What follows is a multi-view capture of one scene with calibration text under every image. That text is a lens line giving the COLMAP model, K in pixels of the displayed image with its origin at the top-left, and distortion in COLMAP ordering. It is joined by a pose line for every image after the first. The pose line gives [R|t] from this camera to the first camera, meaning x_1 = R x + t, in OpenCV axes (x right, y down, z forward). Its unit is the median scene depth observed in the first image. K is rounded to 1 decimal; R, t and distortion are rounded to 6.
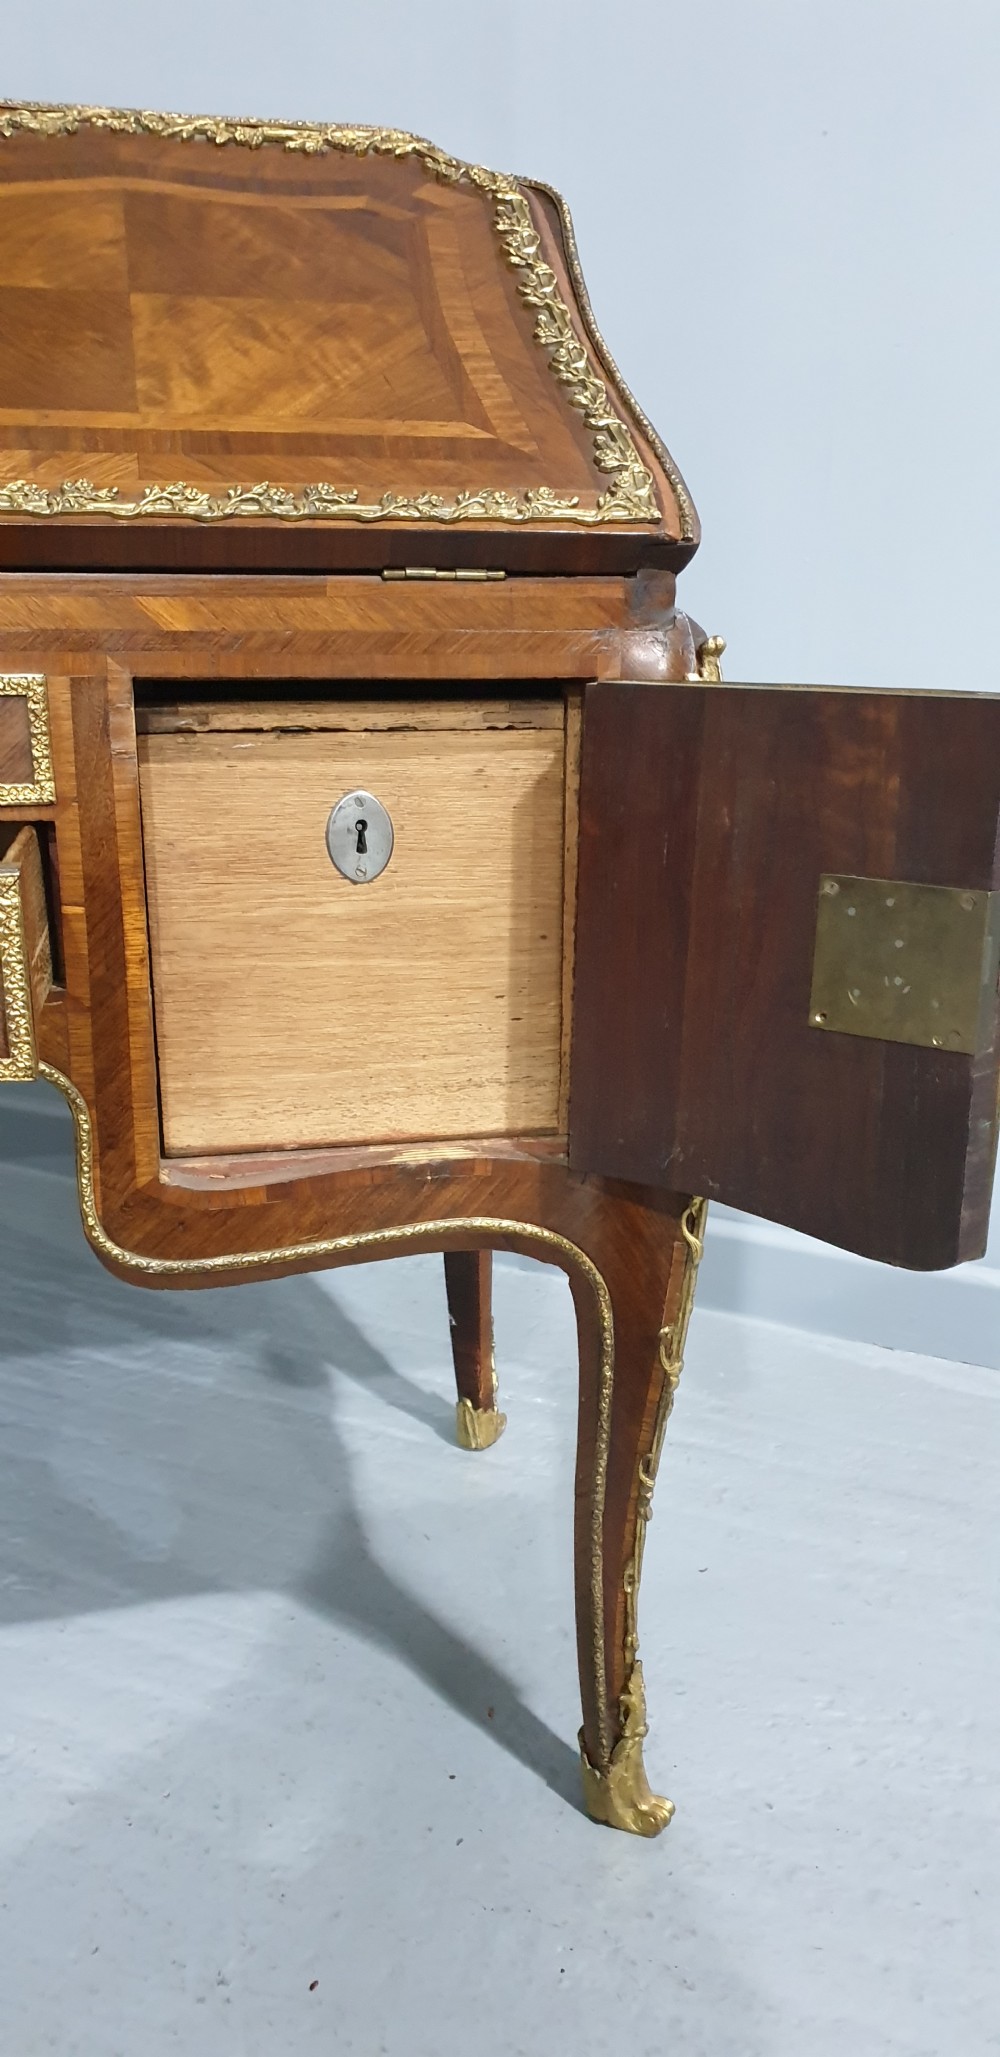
lens RADIAL K [[1631.6, 0, 507.3], [0, 1631.6, 1052.5], [0, 0, 1]] dist [0.072408, -0.105029]
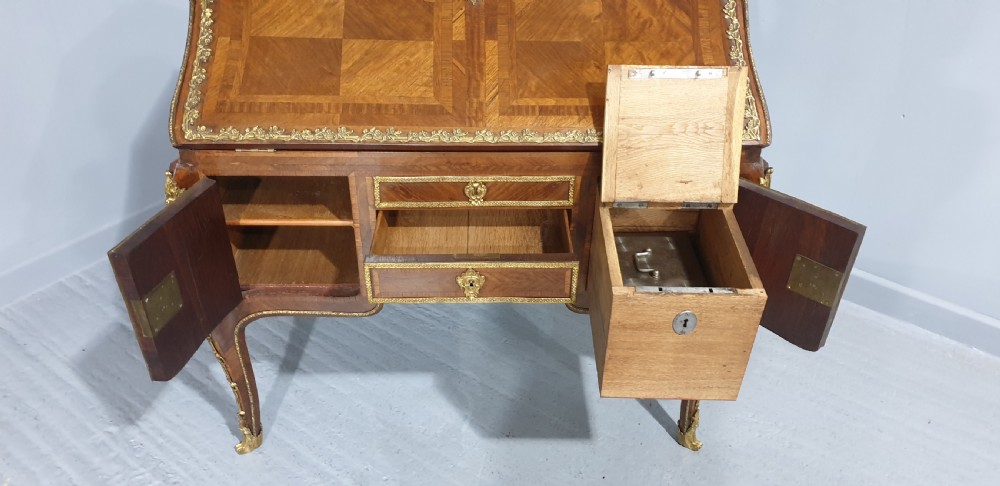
lens RADIAL K [[791.9, 0, 507.0], [0, 791.9, 241.6], [0, 0, 1]] dist [0.240418, -0.604882]
pose [[0.986604, 0.110743, -0.119788, -0.189288], [-0.062853, 0.935638, 0.347319, -0.648299], [0.150542, -0.335137, 0.930065, -0.663663]]
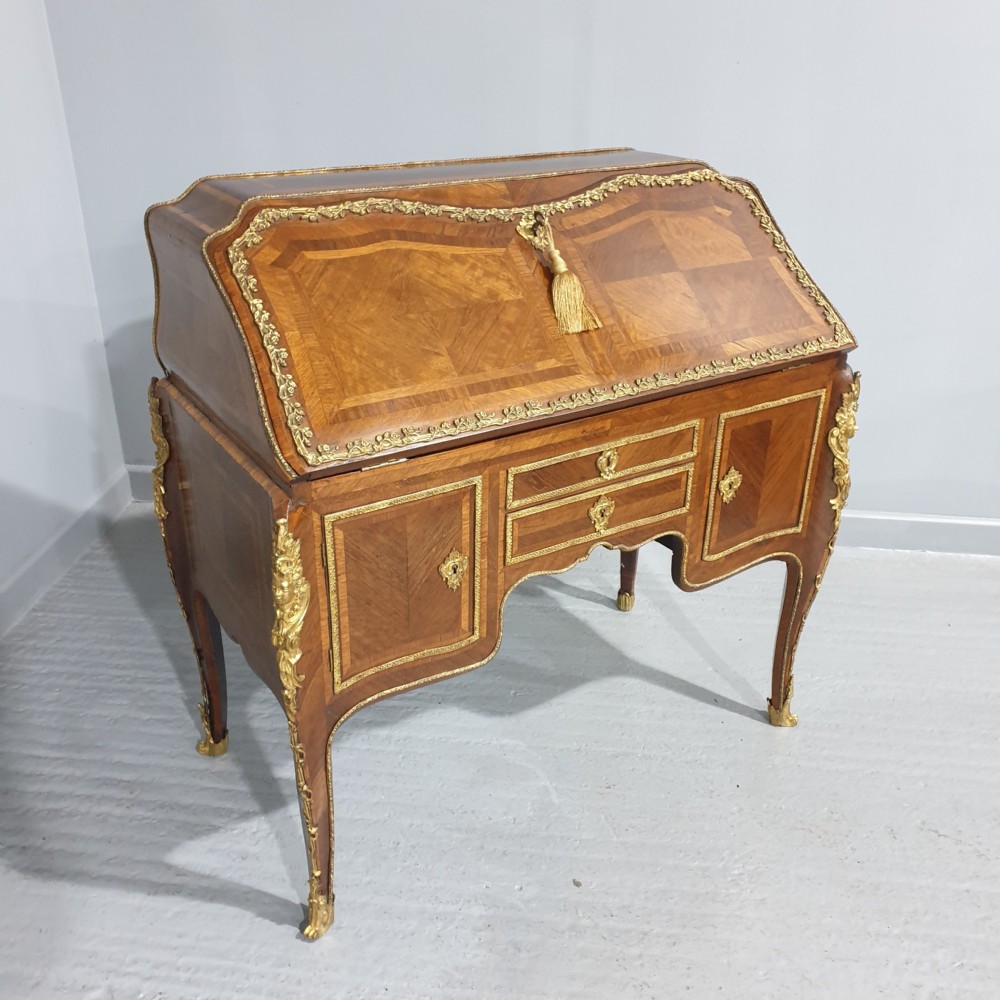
lens RADIAL K [[1045.4, 0, 499.3], [0, 1045.4, 512.0], [0, 0, 1]] dist [0.190690, -0.420928]
pose [[0.934512, -0.147783, 0.323802, -1.241437], [0.076832, 0.972038, 0.221897, -0.500838], [-0.347541, -0.182487, 0.919736, -0.722490]]
